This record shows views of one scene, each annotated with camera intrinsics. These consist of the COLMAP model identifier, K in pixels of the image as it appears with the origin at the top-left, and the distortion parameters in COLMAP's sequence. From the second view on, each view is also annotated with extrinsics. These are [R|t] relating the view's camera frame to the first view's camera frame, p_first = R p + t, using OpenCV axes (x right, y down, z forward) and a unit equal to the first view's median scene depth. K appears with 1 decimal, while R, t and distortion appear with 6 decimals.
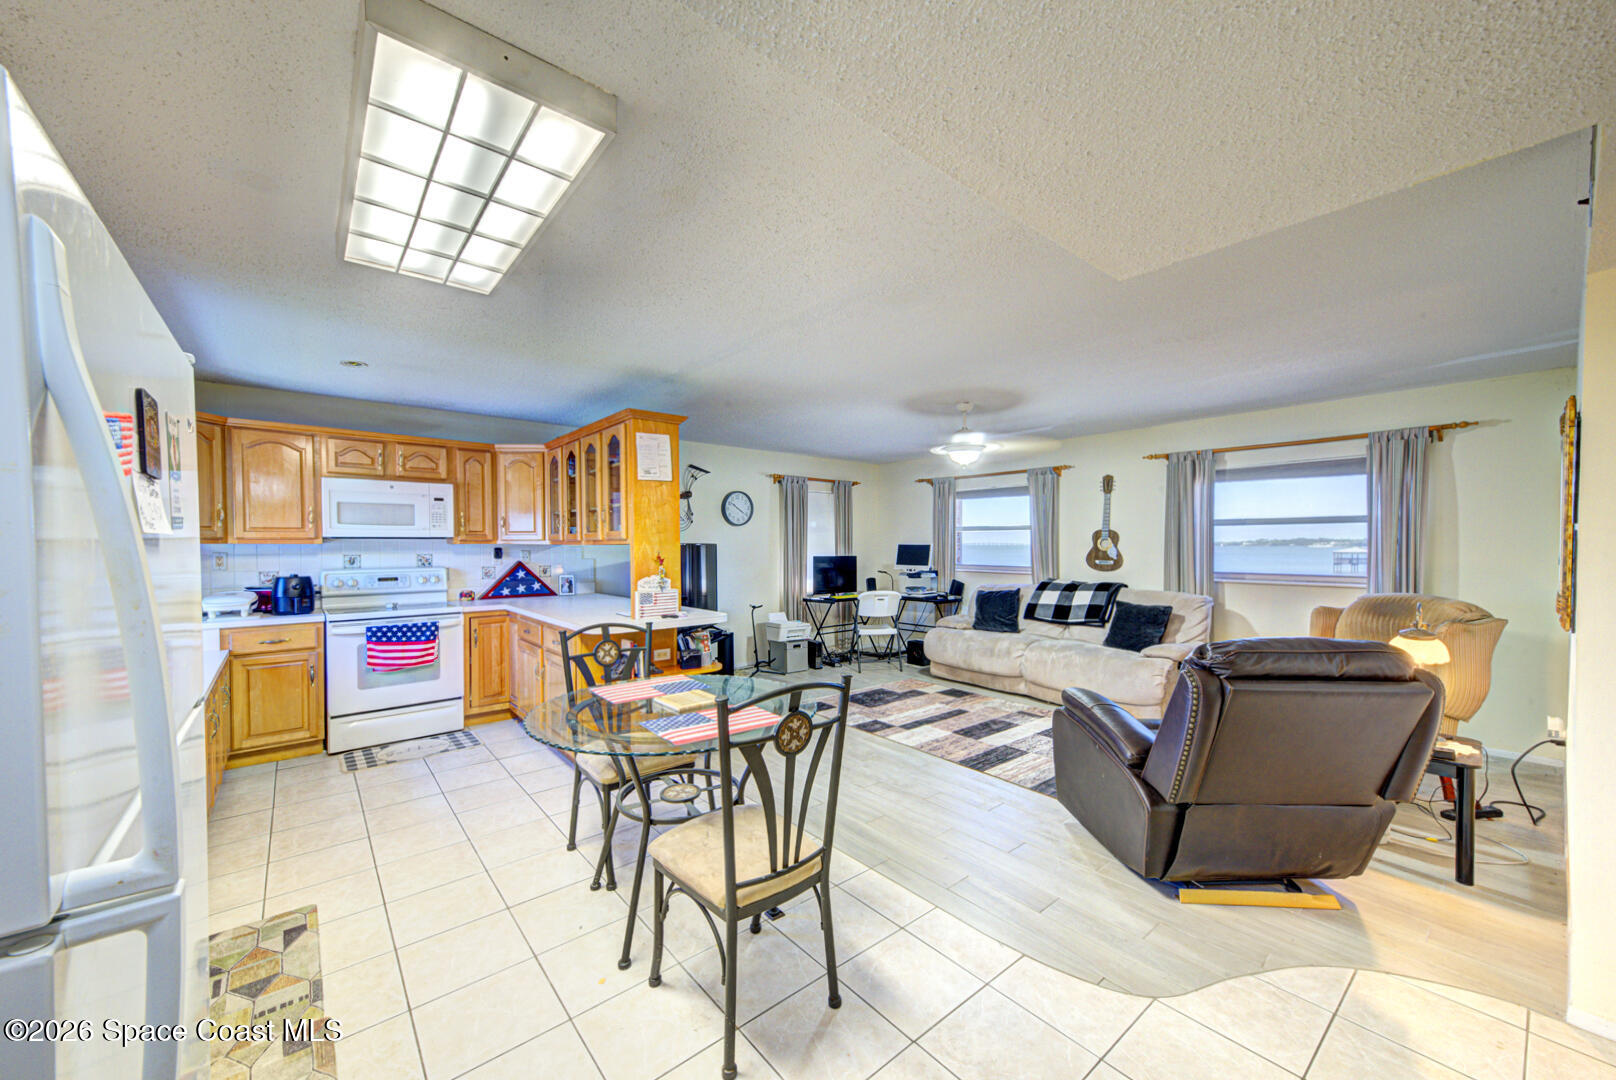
lens RADIAL K [[606.4, 0, 805.9], [0, 606.4, 556.8], [0, 0, 1]] dist [0.026321, -0.000115]
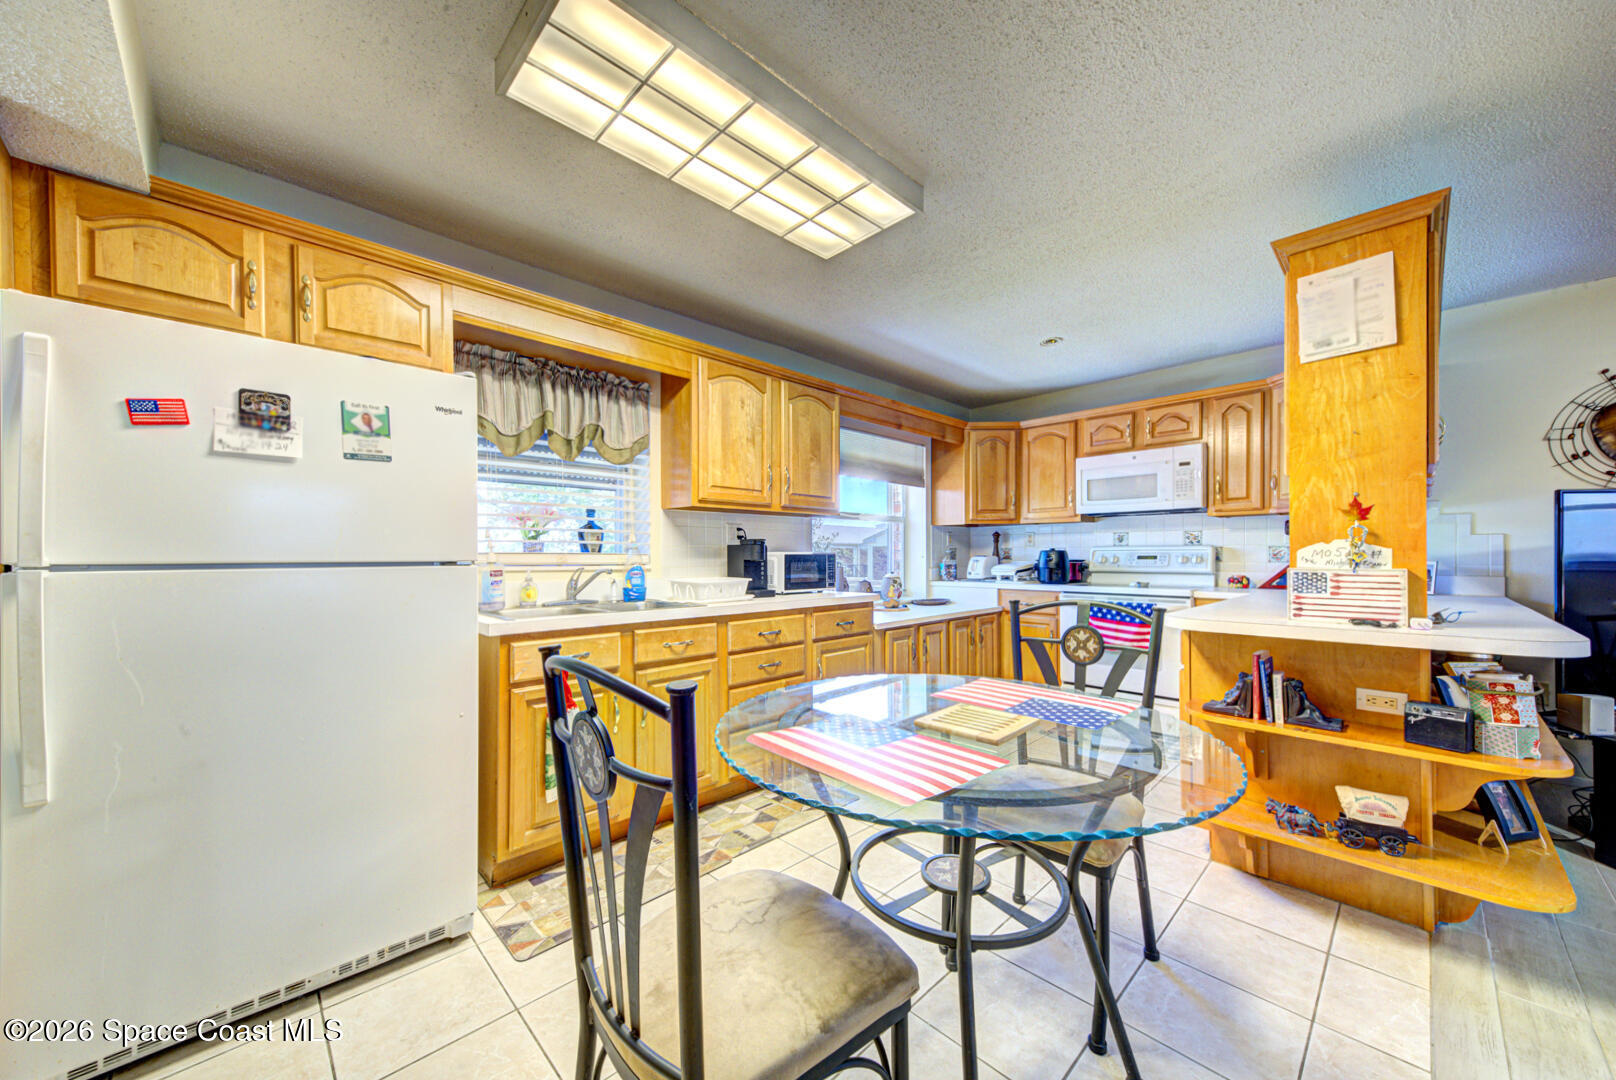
lens RADIAL K [[585.9, 0, 812.4], [0, 585.9, 555.4], [0, 0, 1]] dist [0.021893, -0.001239]
pose [[0.077003, 0.002903, -0.997027, 0.183141], [-0.020114, 0.999797, 0.001358, 0.043379], [0.996828, 0.019950, 0.077046, 0.426804]]
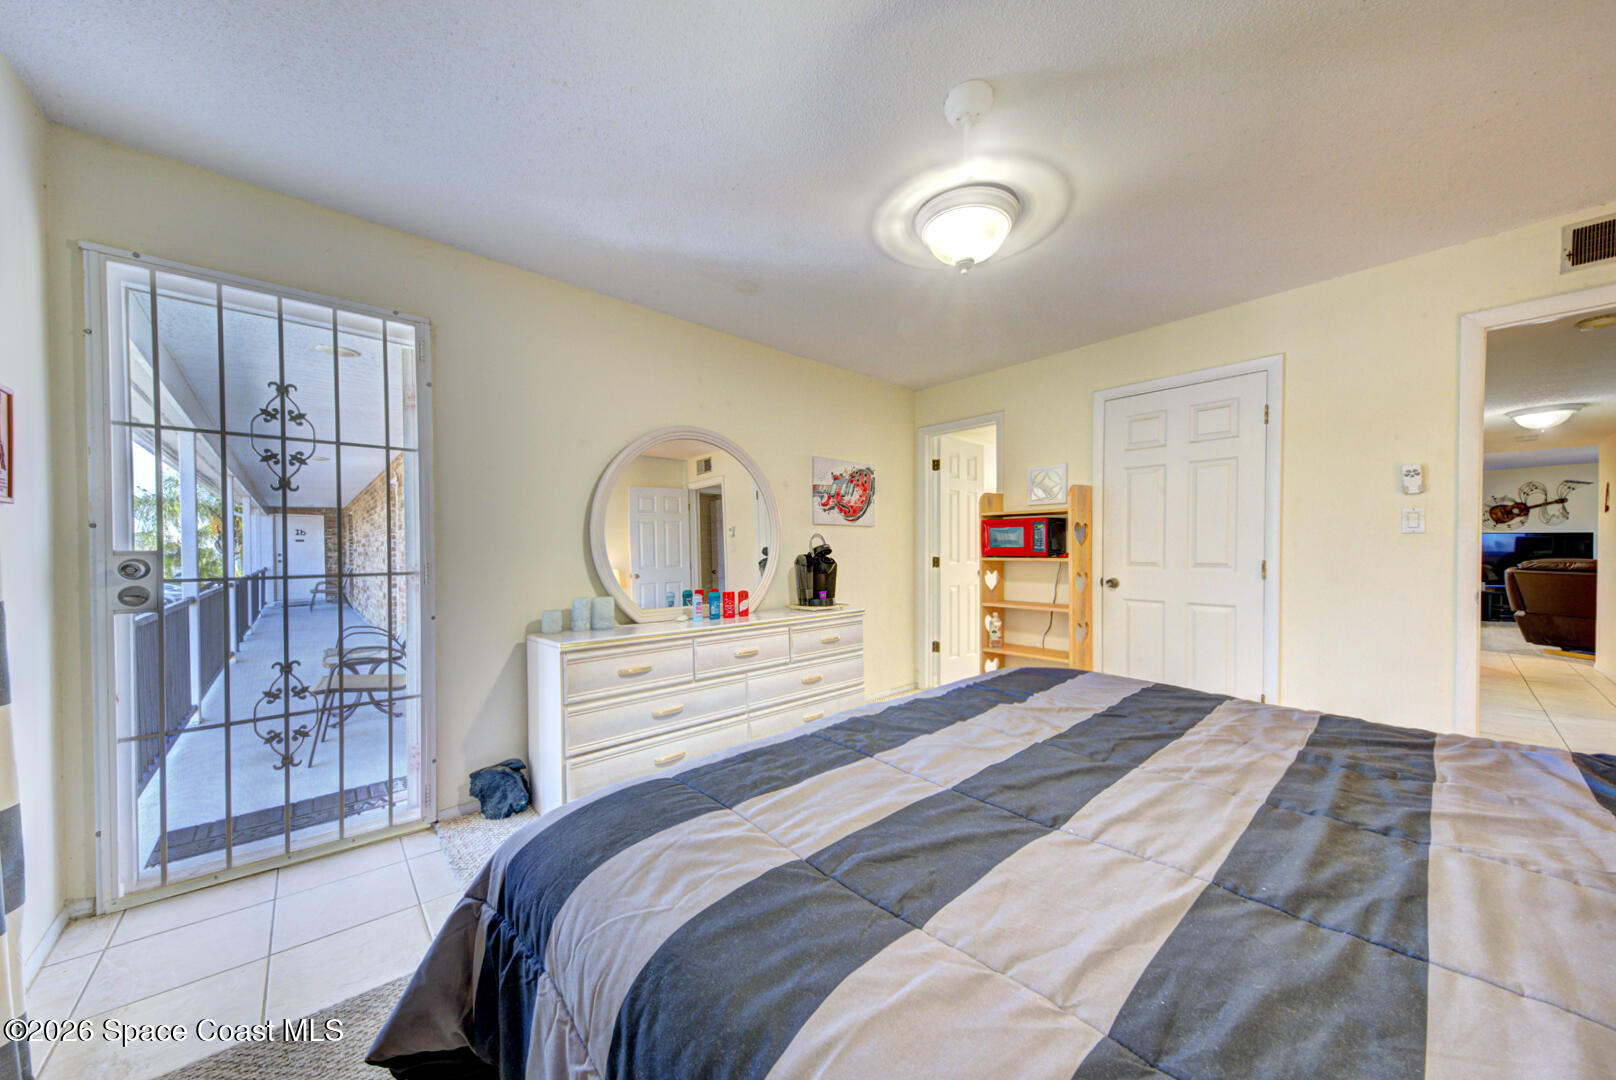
lens RADIAL K [[555.4, 0, 800.6], [0, 555.4, 549.4], [0, 0, 1]] dist [0.021076, -0.002697]
pose [[0.025803, 0.003540, -0.999661, 1.619895], [-0.015226, 0.999879, 0.003148, 0.060049], [0.999551, 0.015140, 0.025854, -1.268765]]
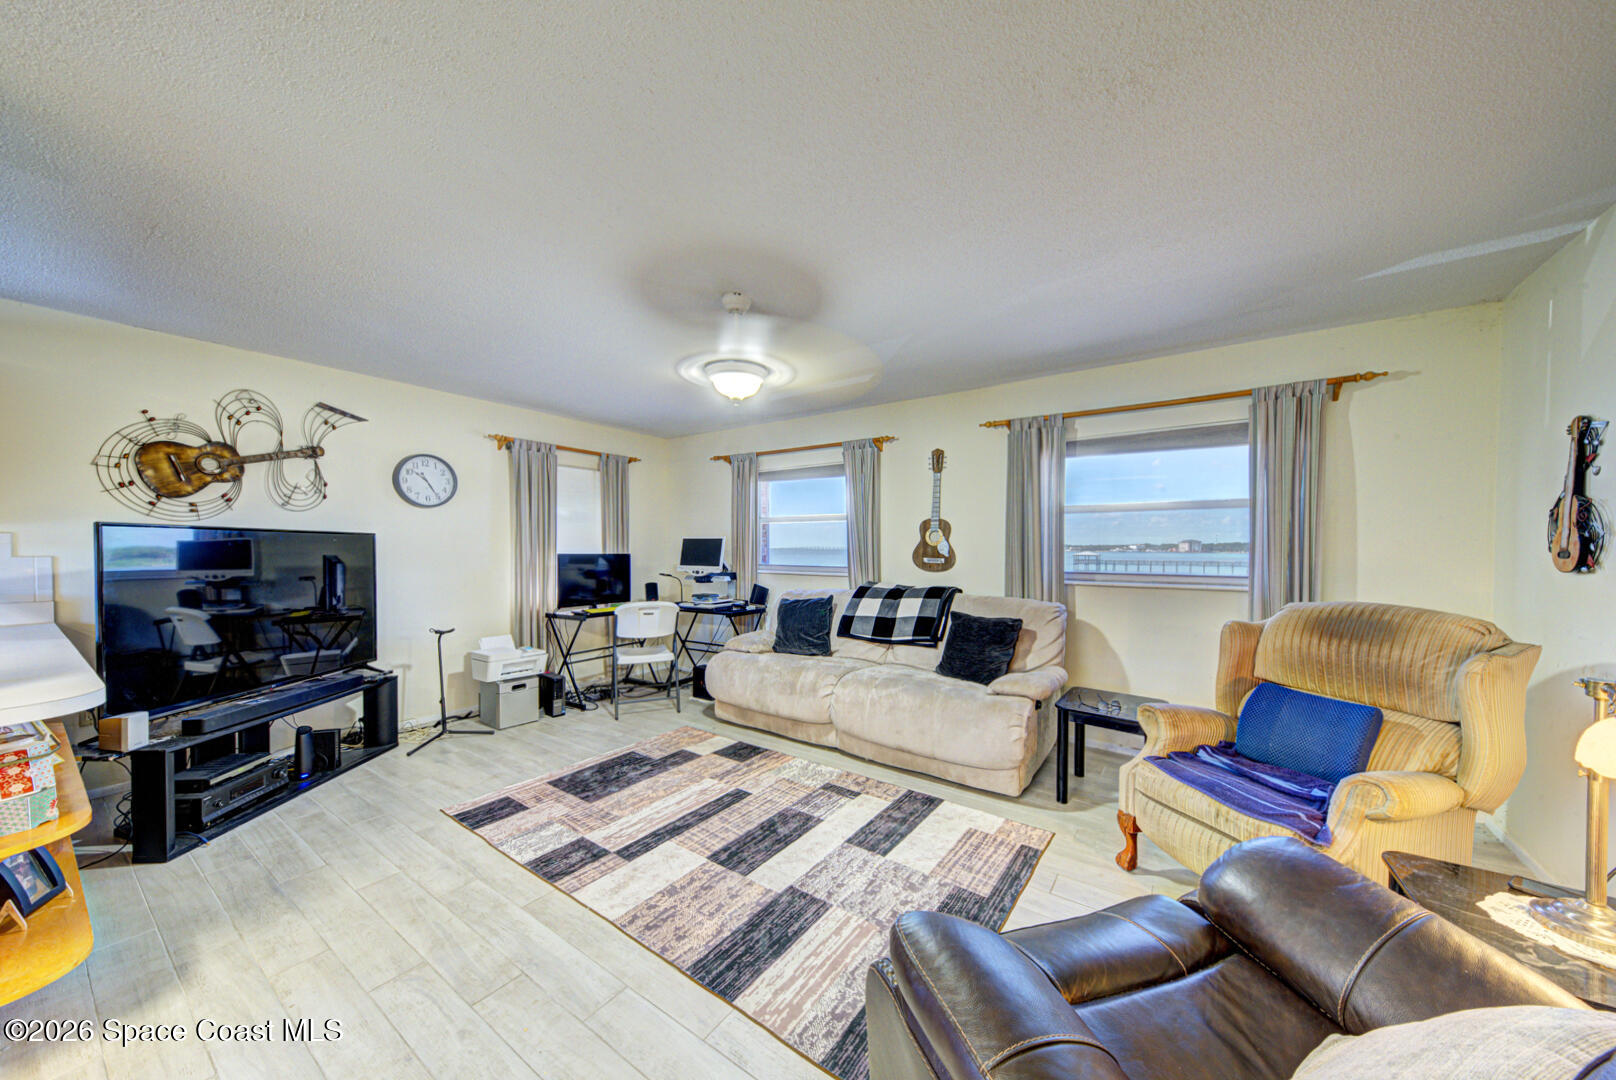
lens RADIAL K [[555.4, 0, 801.4], [0, 555.4, 558.4], [0, 0, 1]] dist [0.021076, -0.002697]
pose [[0.967879, -0.001912, 0.251411, 0.190402], [0.002218, 0.999997, -0.000936, 0.008704], [-0.251408, 0.001463, 0.967880, 0.461383]]
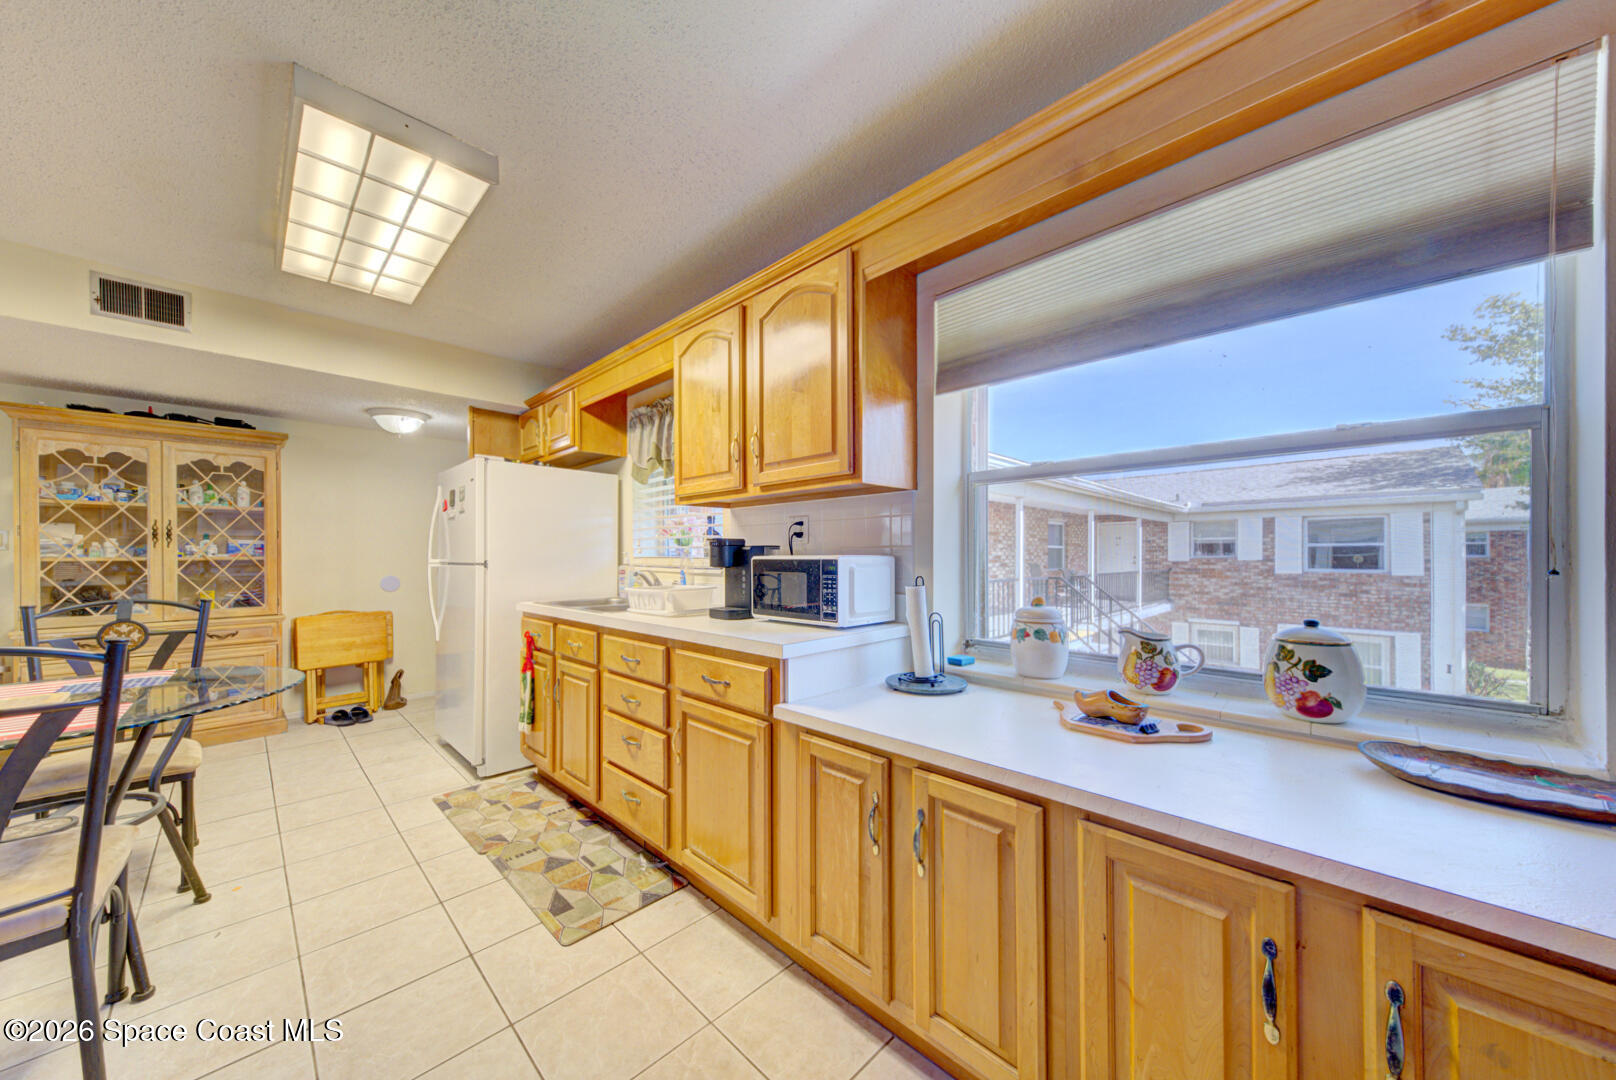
lens RADIAL K [[555.4, 0, 800.6], [0, 555.4, 553.8], [0, 0, 1]] dist [0.021076, -0.002697]
pose [[-0.996240, 0.003917, -0.086552, -0.540393], [0.002471, 0.999856, 0.016818, 0.031692], [0.086605, 0.016541, -0.996105, 0.904727]]
